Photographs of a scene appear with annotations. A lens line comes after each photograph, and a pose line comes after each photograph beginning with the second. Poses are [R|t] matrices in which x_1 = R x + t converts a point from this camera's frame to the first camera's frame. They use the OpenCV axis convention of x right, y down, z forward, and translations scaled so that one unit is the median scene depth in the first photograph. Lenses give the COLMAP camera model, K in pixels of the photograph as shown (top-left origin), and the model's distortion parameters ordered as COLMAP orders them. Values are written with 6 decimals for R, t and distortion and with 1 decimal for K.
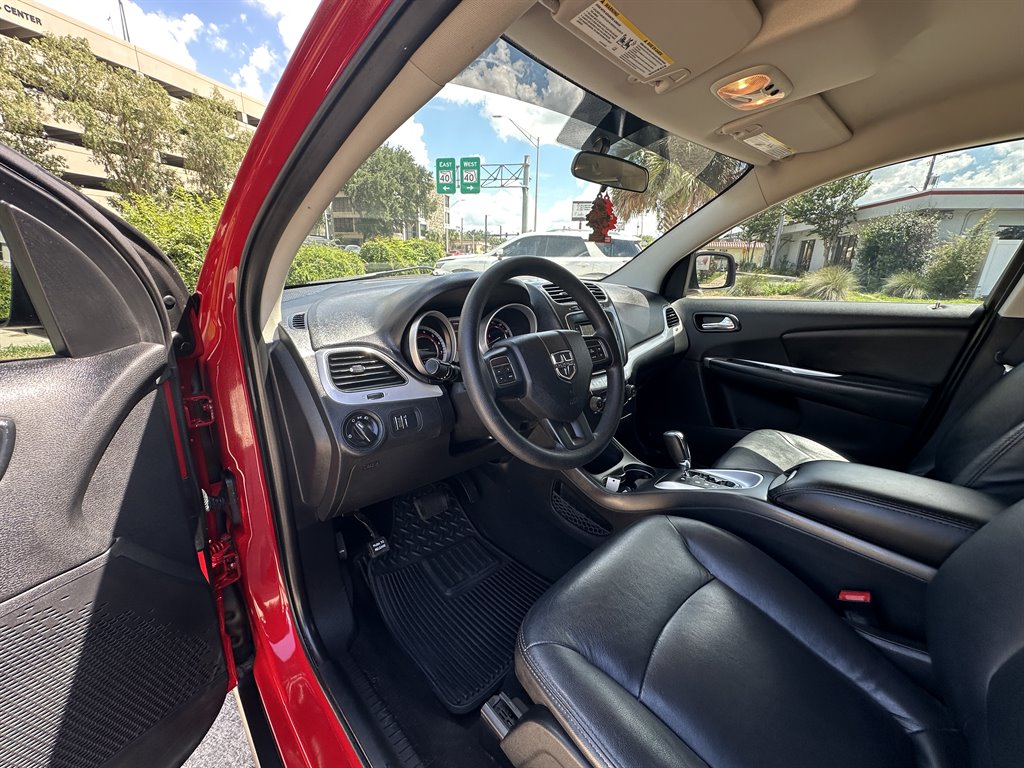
lens RADIAL K [[409.2, 0, 508.8], [0, 409.2, 383.1], [0, 0, 1]] dist [-0.000785, -0.000039]
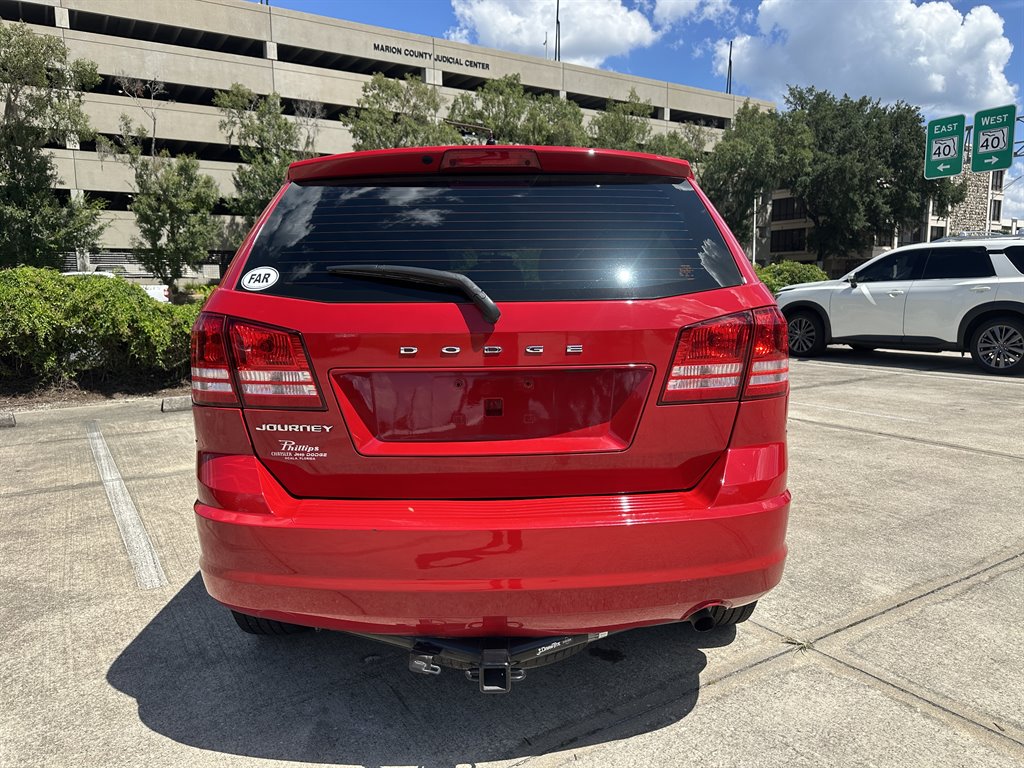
lens RADIAL K [[725.6, 0, 512.0], [0, 725.6, 384.0], [0, 0, 1]] dist [0.006962, -0.008576]
pose [[0.729241, 0.053680, -0.682148, 0.111271], [-0.168917, 0.980187, -0.103444, 0.024040], [0.663079, 0.190662, 0.723860, -0.068842]]
